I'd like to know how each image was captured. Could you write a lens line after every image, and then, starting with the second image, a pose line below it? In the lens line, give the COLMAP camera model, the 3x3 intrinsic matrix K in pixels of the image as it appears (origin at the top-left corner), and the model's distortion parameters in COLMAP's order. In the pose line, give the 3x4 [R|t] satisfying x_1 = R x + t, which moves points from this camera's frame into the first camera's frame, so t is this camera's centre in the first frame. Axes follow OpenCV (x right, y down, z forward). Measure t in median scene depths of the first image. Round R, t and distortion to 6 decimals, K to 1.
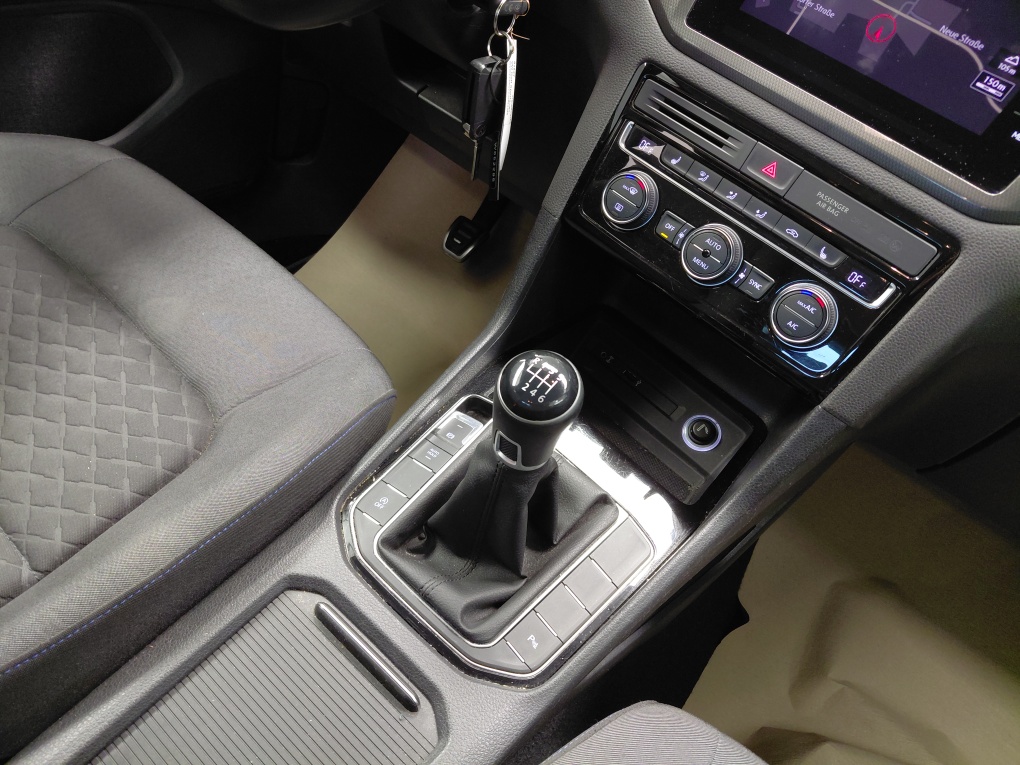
lens RADIAL K [[754.1, 0, 506.1], [0, 754.1, 366.4], [0, 0, 1]] dist [0.075715, -0.161059]
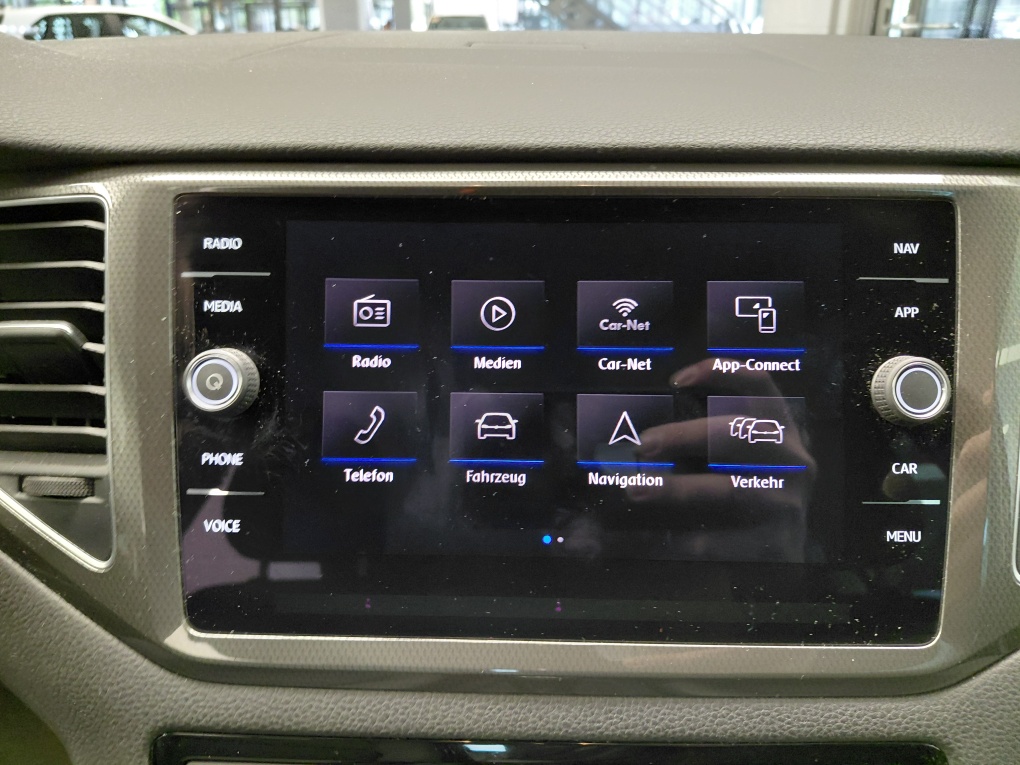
lens RADIAL K [[726.0, 0, 510.0], [0, 726.0, 382.5], [0, 0, 1]] dist [-0.035824, 0.001256]
pose [[0.704886, -0.511280, 0.491659, 0.241599], [0.599278, 0.800080, -0.027170, -0.455517], [-0.379475, 0.313792, 0.870364, 0.526943]]
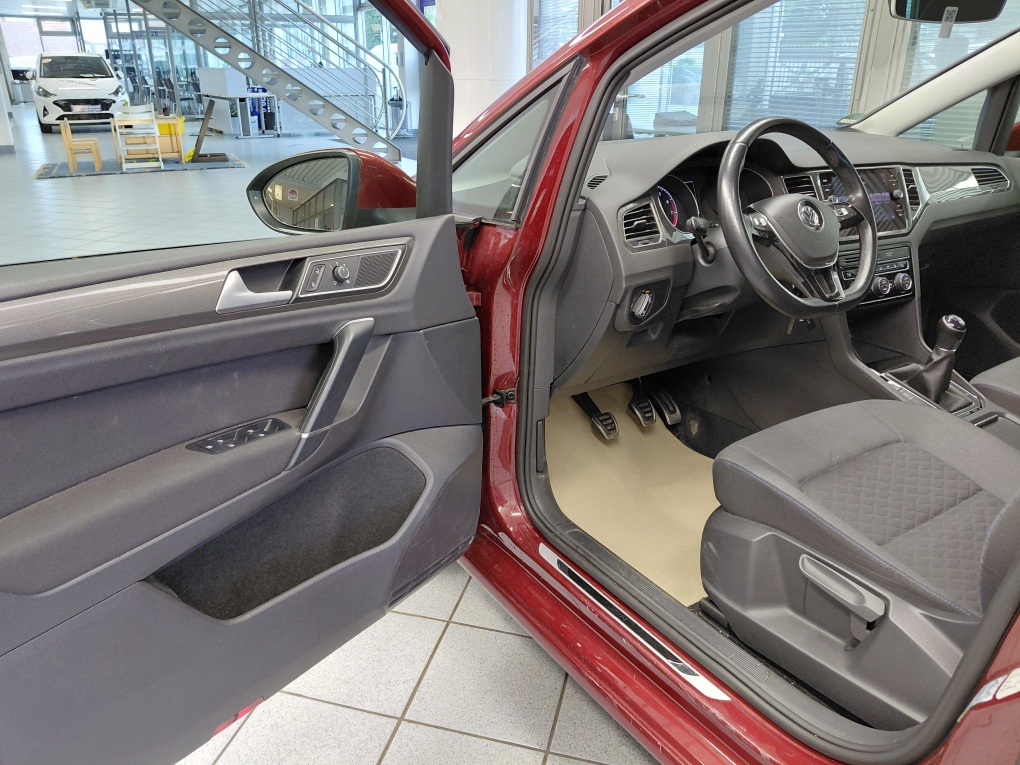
lens RADIAL K [[749.1, 0, 477.9], [0, 749.1, 380.3], [0, 0, 1]] dist [0.006983, -0.025624]
pose [[0.319524, -0.597541, 0.735424, -2.817706], [0.689161, 0.679212, 0.252444, -1.844084], [-0.650355, 0.426163, 0.628827, 0.301251]]
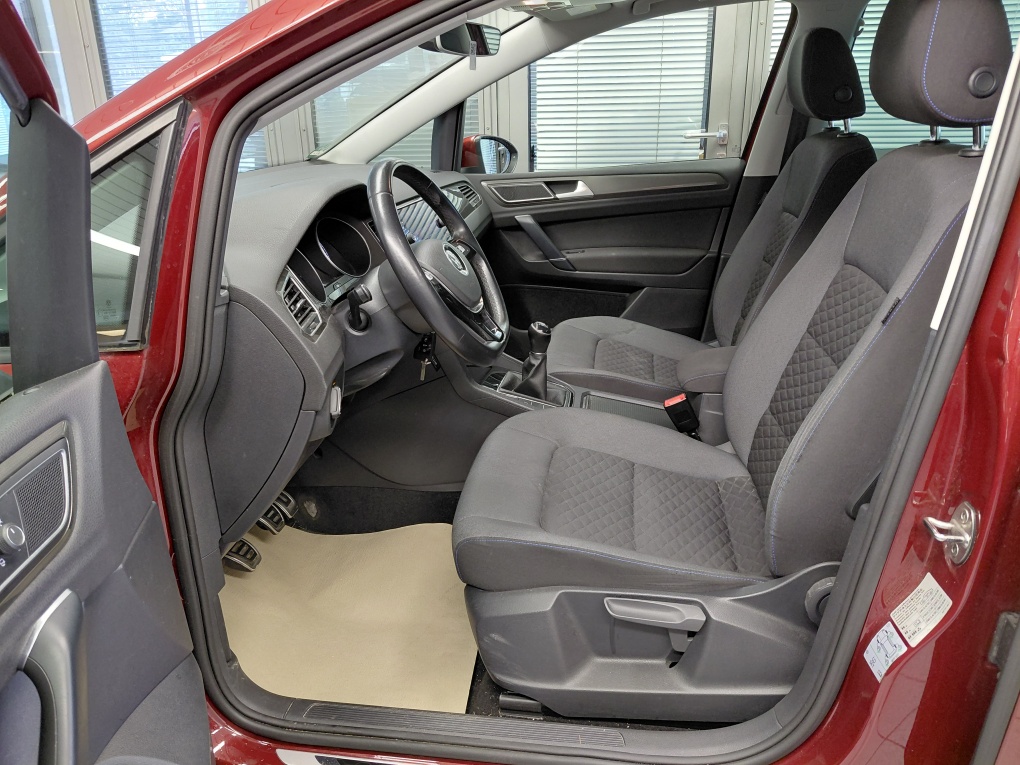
lens RADIAL K [[754.1, 0, 506.1], [0, 754.1, 366.4], [0, 0, 1]] dist [0.075715, -0.161059]
pose [[-0.492104, -0.528733, 0.691575, -2.191459], [0.479445, 0.498473, 0.722259, -2.300049], [-0.726613, 0.686998, 0.008198, 1.025851]]
